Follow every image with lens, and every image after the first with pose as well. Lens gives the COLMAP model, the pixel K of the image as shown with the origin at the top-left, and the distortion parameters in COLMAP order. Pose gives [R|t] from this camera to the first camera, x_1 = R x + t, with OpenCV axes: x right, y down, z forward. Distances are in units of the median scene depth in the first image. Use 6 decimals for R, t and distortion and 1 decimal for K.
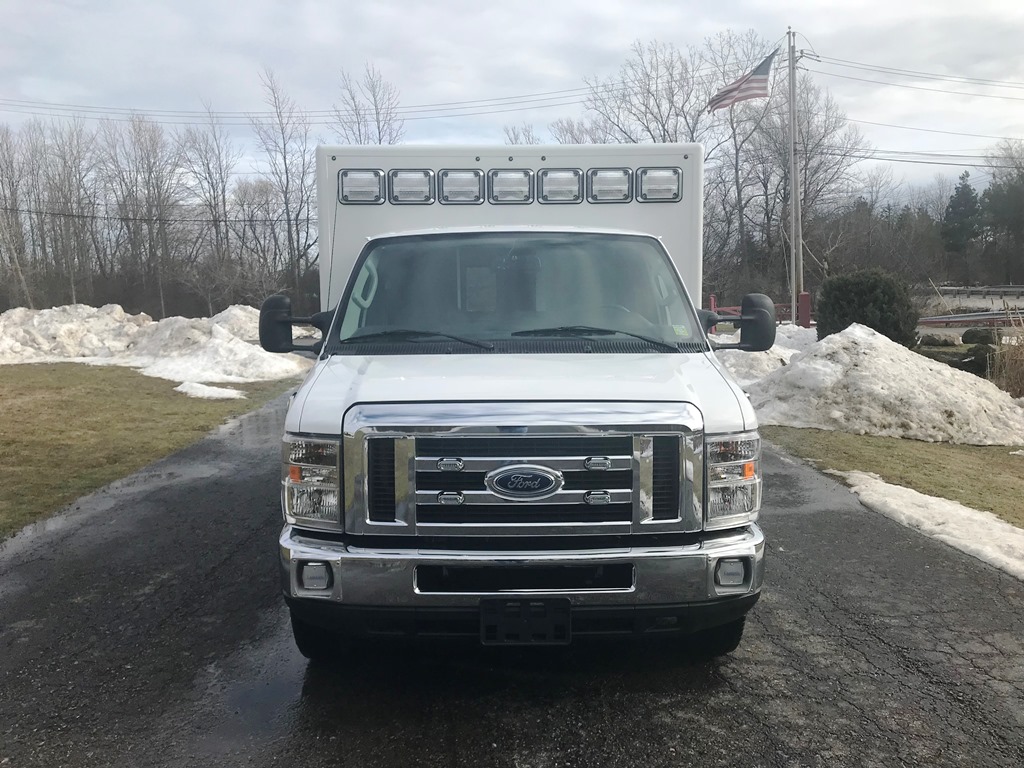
lens RADIAL K [[841.9, 0, 504.9], [0, 841.9, 376.2], [0, 0, 1]] dist [0.034235, -0.052235]
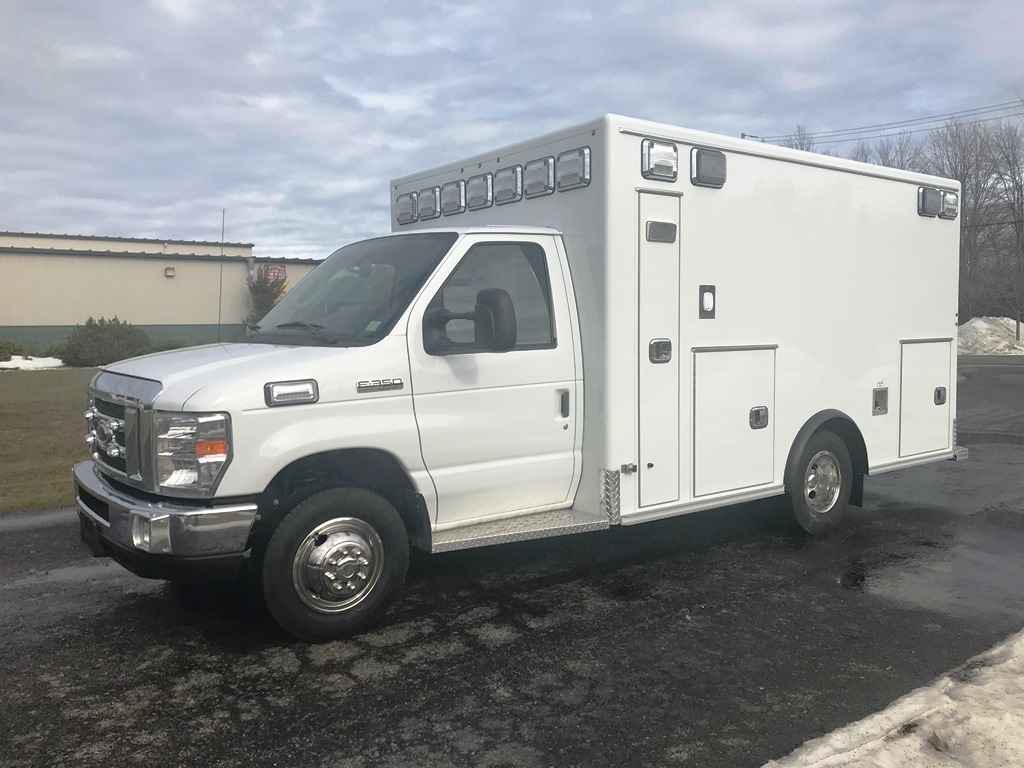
lens RADIAL K [[841.9, 0, 506.9], [0, 841.9, 379.1], [0, 0, 1]] dist [0.034235, -0.052235]
pose [[0.591986, 0.056067, -0.803996, 1.129756], [-0.066638, 0.997567, 0.020499, -0.023584], [0.803189, 0.041442, 0.594282, 0.539552]]
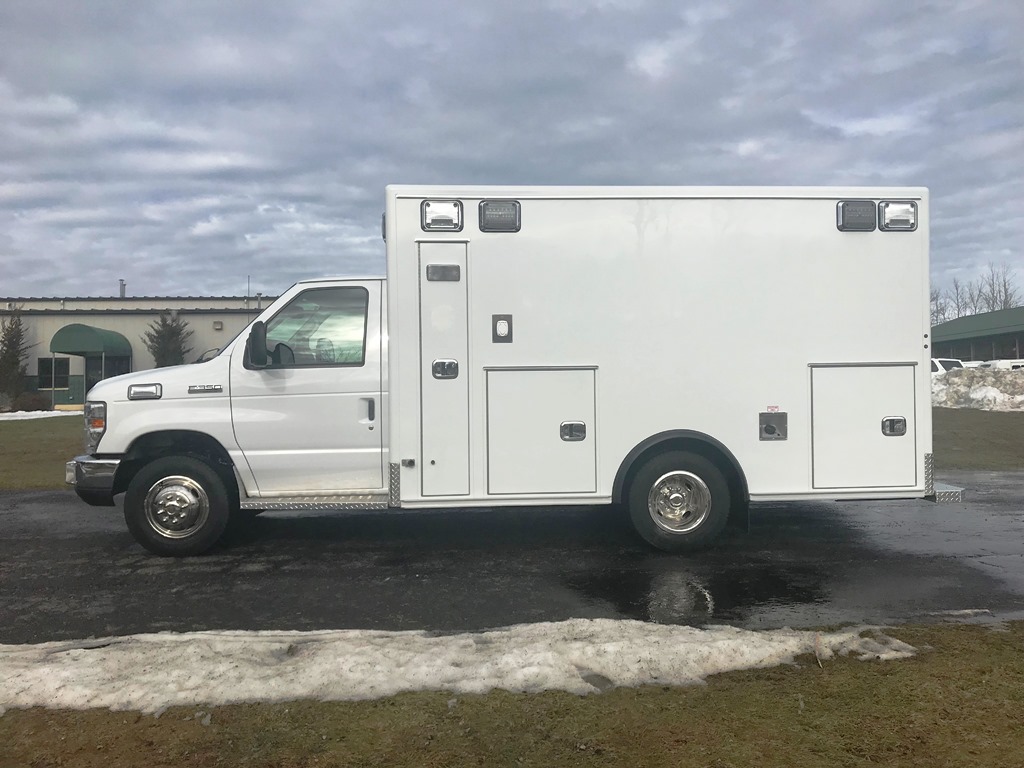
lens RADIAL K [[926.5, 0, 507.6], [0, 926.5, 394.7], [0, 0, 1]] dist [0.035537, 0.006192]
pose [[0.064806, 0.015268, -0.997781, 1.835894], [-0.076390, 0.997025, 0.010295, -0.033167], [0.994970, 0.075553, 0.065779, 1.346922]]
